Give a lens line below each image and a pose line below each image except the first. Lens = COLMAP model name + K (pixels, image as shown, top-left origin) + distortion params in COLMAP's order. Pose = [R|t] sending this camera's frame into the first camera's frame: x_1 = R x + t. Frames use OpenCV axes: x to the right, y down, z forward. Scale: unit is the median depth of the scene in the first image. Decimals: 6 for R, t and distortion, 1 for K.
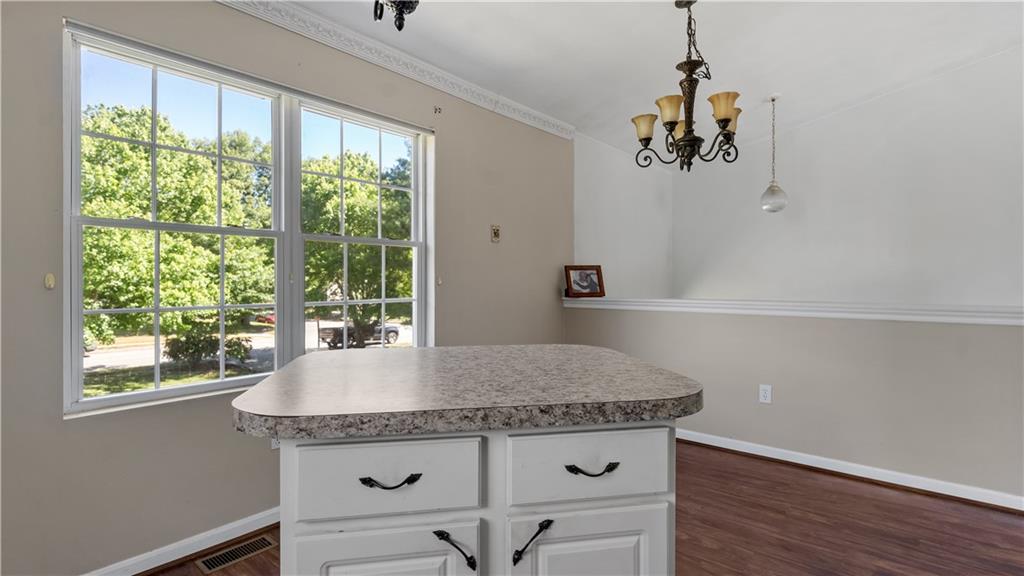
lens RADIAL K [[495.1, 0, 512.8], [0, 495.1, 286.7], [0, 0, 1]] dist [0.006201, 0.000950]
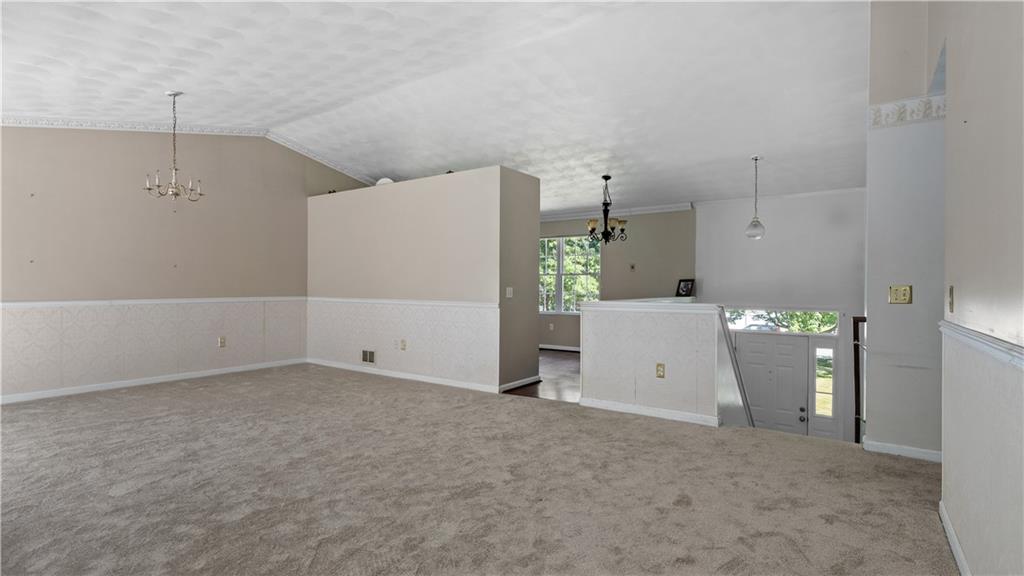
lens RADIAL K [[495.1, 0, 510.8], [0, 495.1, 288.0], [0, 0, 1]] dist [0.006201, 0.000950]
pose [[0.110470, 0.000508, -0.993879, 1.935720], [-0.013076, 0.999914, -0.000942, -0.000617], [0.993793, 0.013100, 0.110467, 0.157483]]
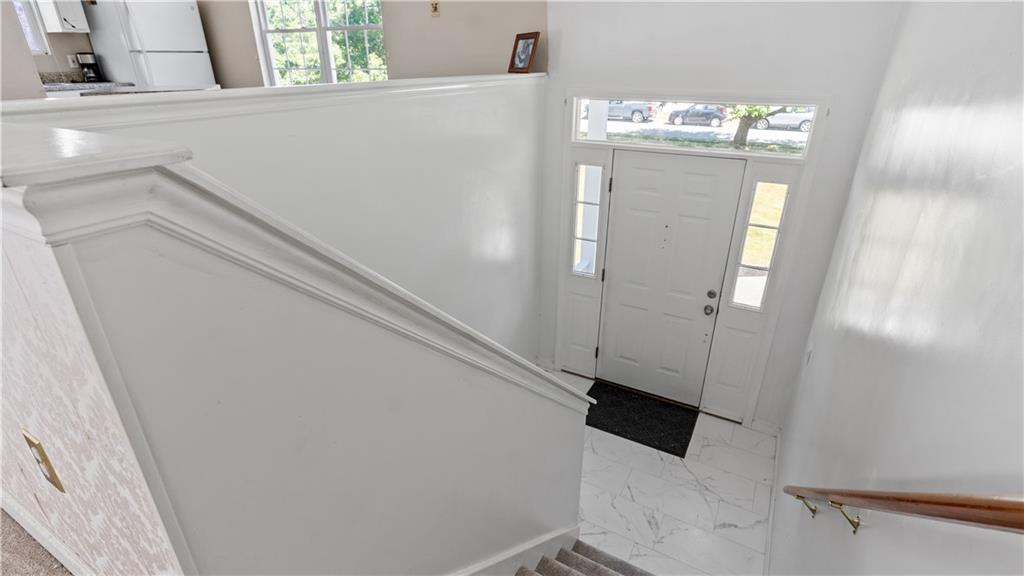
lens RADIAL K [[495.1, 0, 517.5], [0, 495.1, 287.5], [0, 0, 1]] dist [0.006201, 0.000950]
pose [[0.209369, 0.411181, -0.887184, 1.116399], [0.004379, 0.906889, 0.421347, -0.005074], [0.977827, -0.092102, 0.188074, 0.800382]]
